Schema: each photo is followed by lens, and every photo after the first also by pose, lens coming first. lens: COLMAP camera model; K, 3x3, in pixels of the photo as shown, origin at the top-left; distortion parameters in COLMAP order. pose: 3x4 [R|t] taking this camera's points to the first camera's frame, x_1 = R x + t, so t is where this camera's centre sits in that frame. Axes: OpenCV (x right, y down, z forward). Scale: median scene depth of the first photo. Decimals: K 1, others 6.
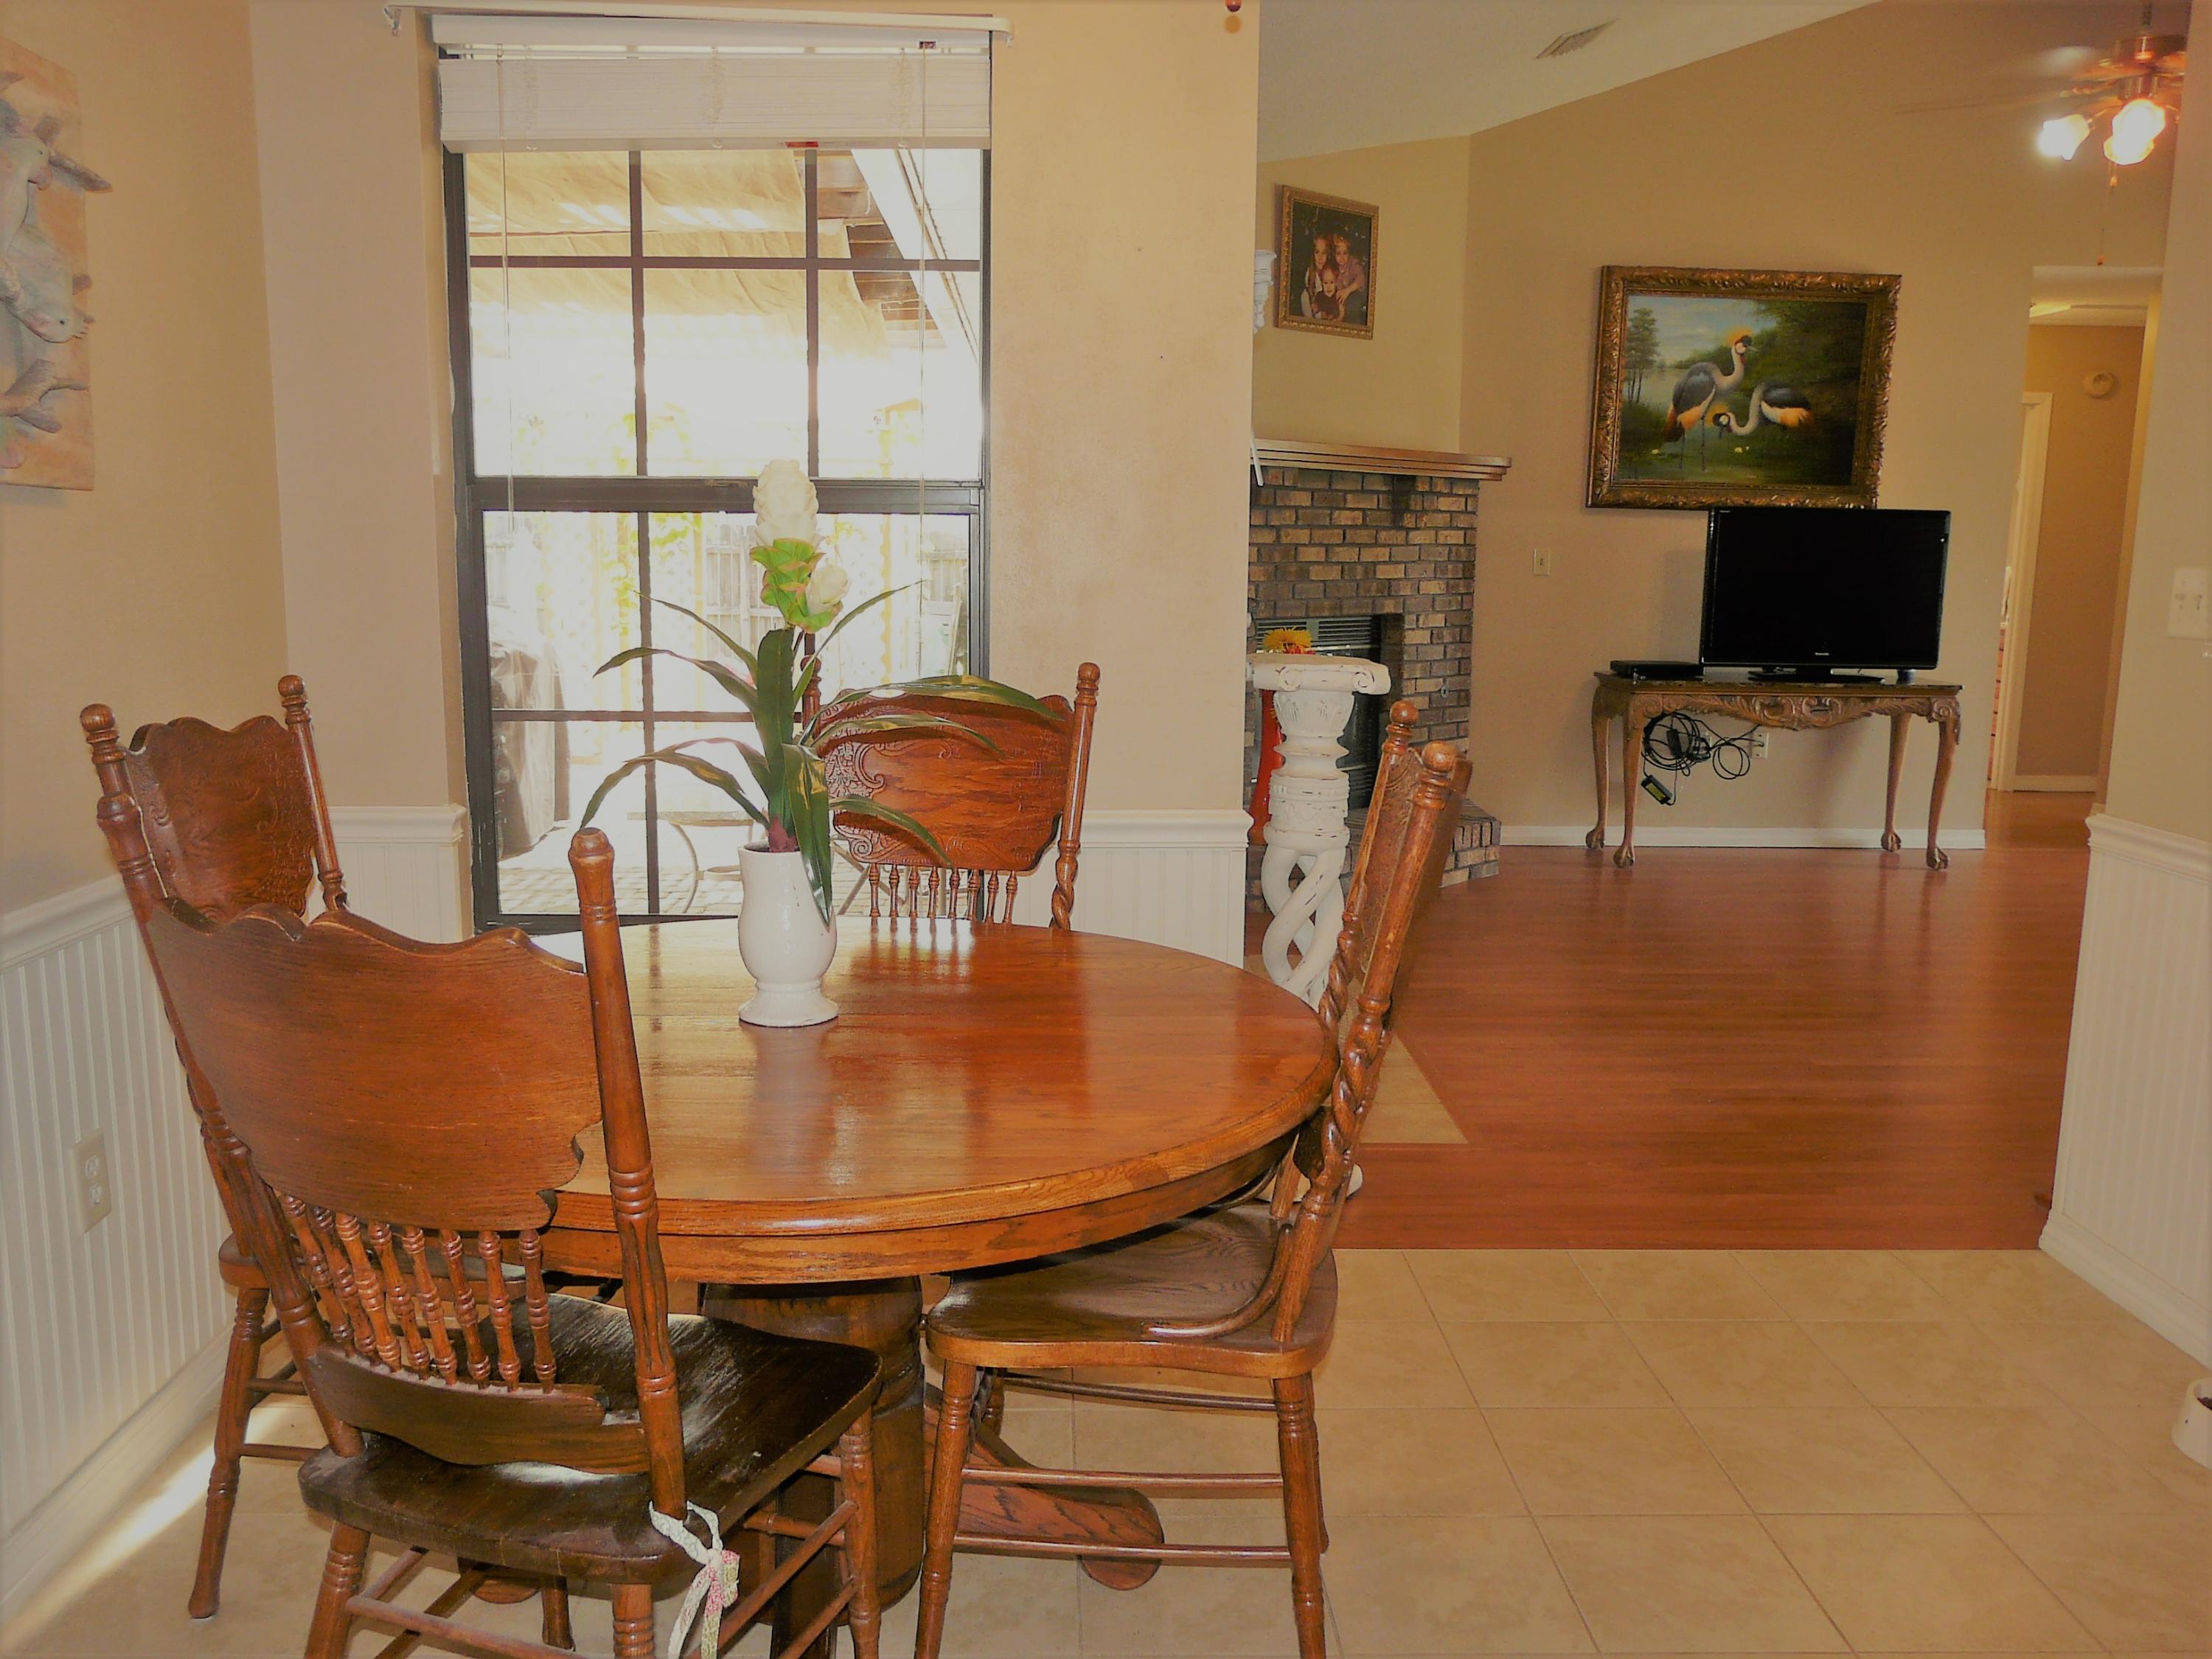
lens RADIAL K [[1835.7, 0, 1091.9], [0, 1835.7, 841.9], [0, 0, 1]] dist [-0.084165, 0.112156]
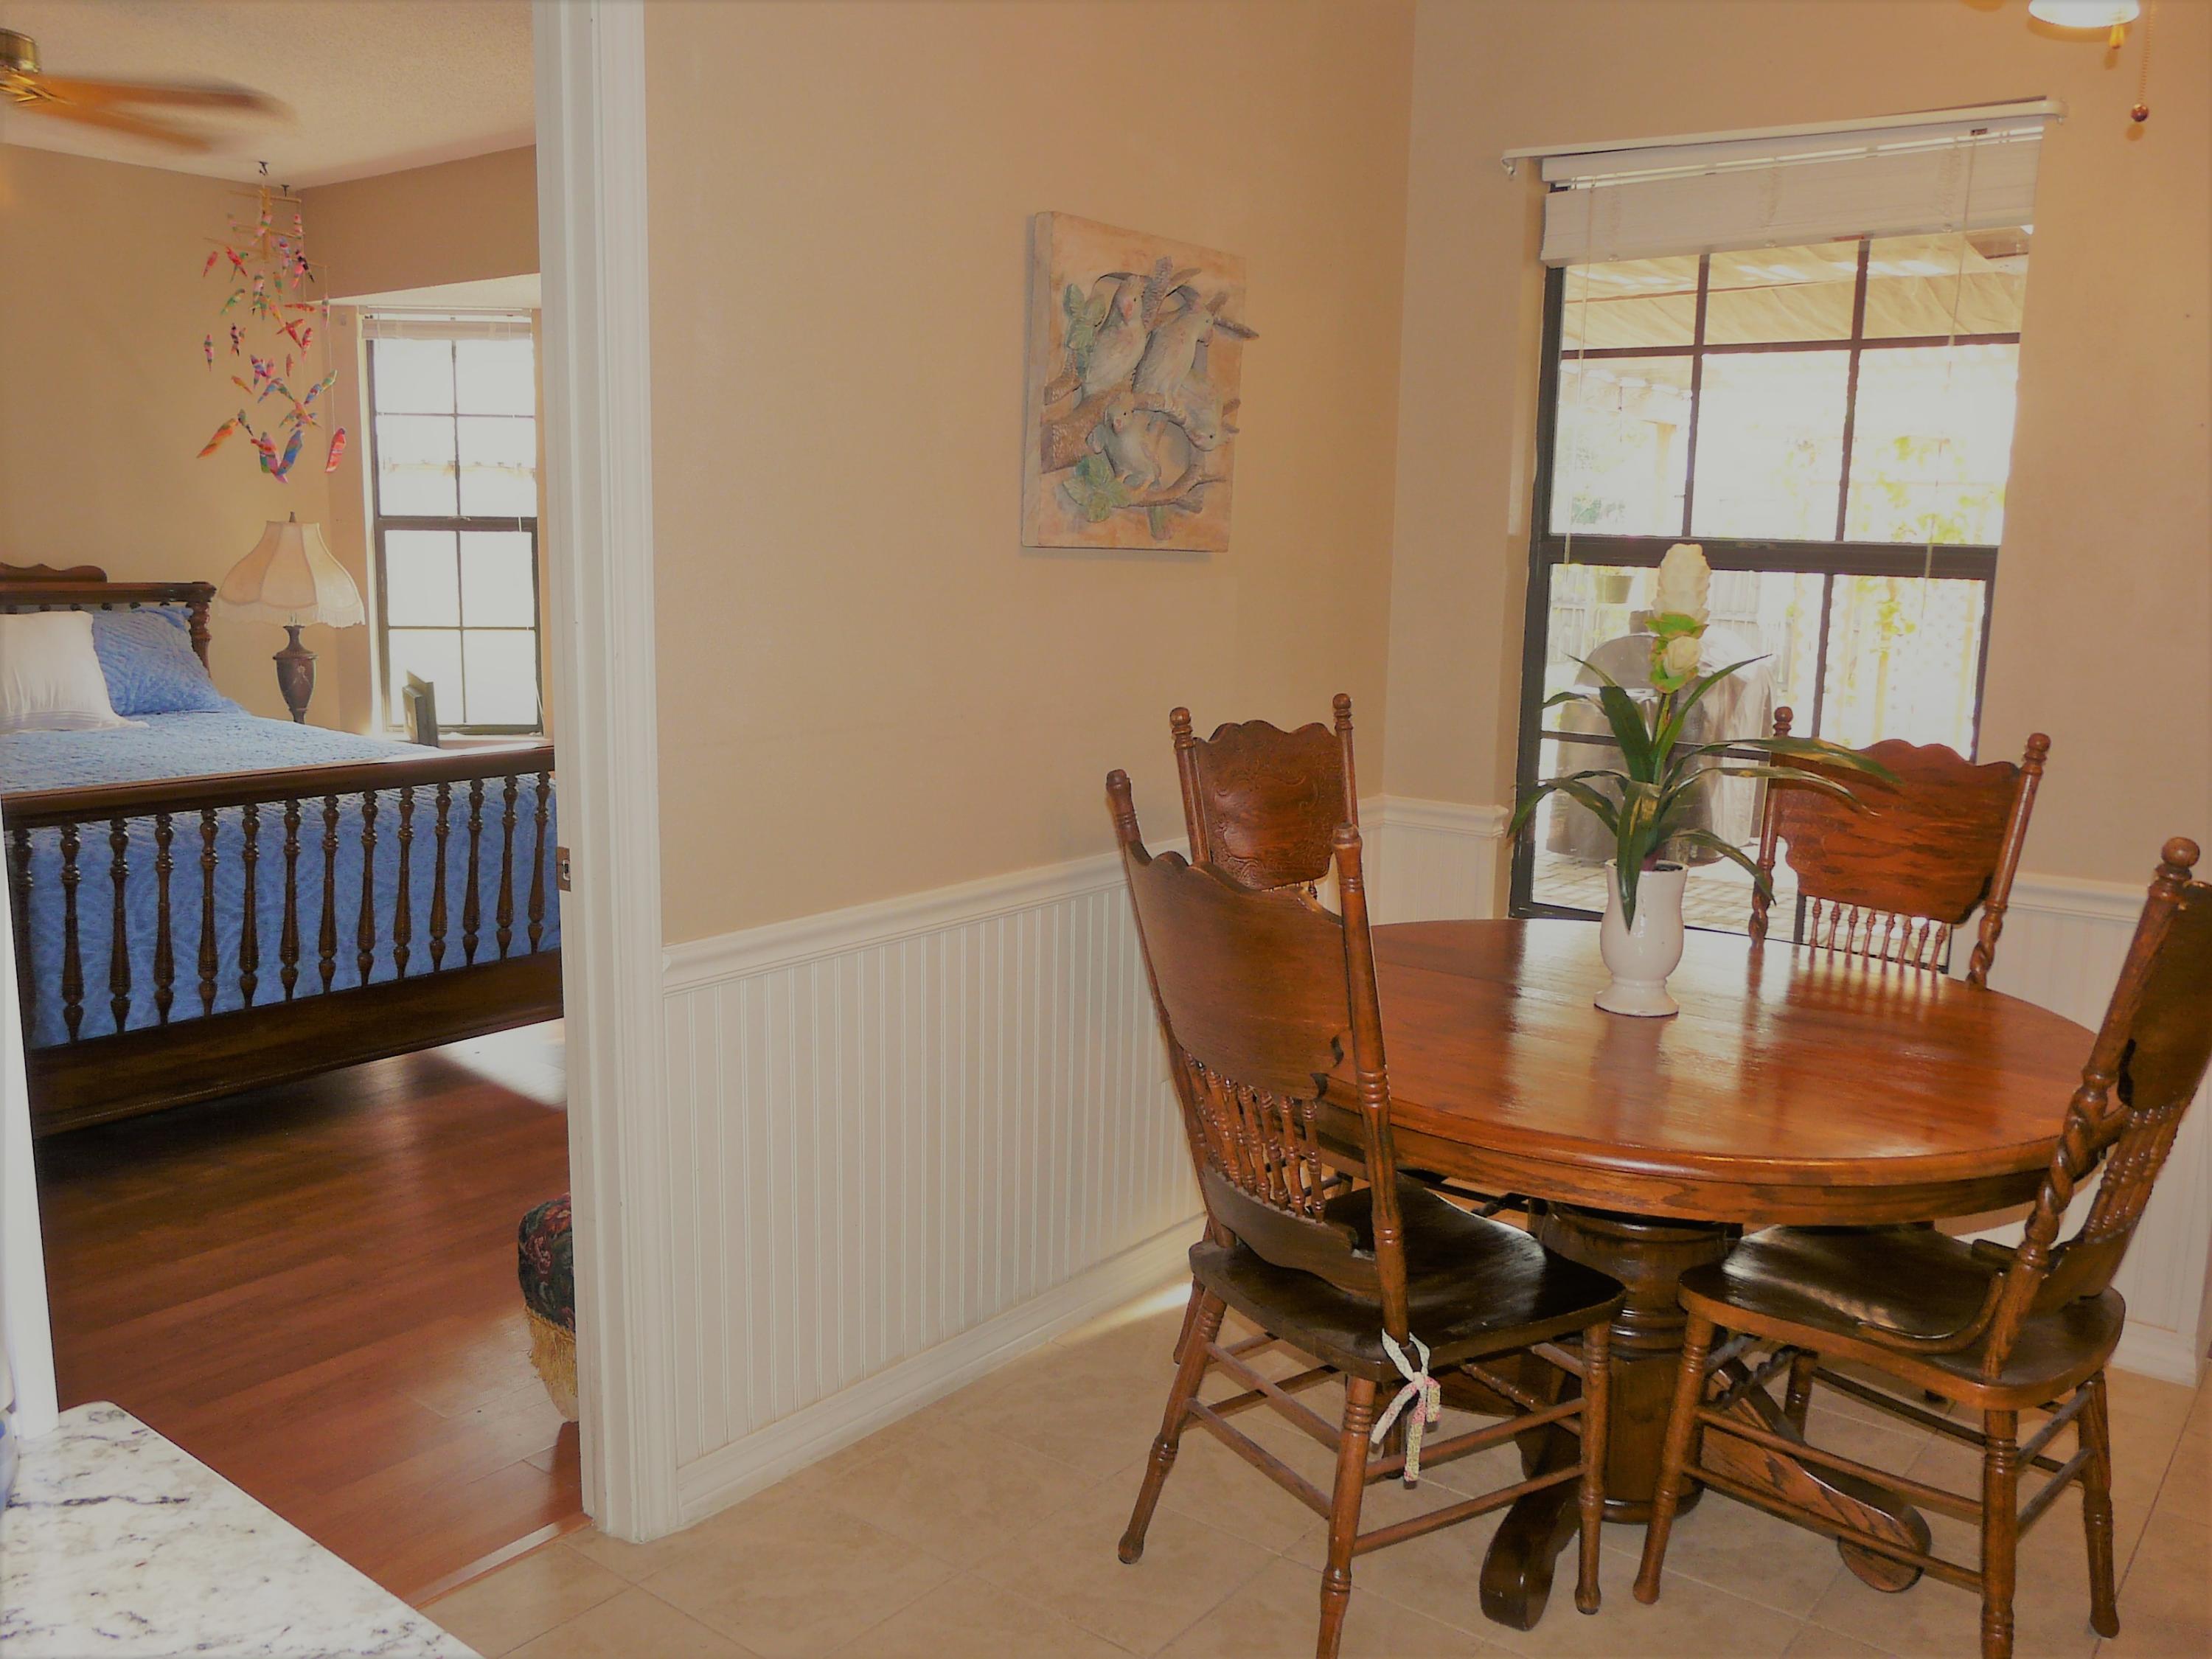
lens RADIAL K [[1835.7, 0, 1091.9], [0, 1835.7, 841.9], [0, 0, 1]] dist [-0.084165, 0.112156]
pose [[0.768475, 0.114063, -0.629631, 0.278985], [-0.117217, 0.992427, 0.036721, -0.013443], [0.629052, 0.045585, 0.776026, -0.145386]]
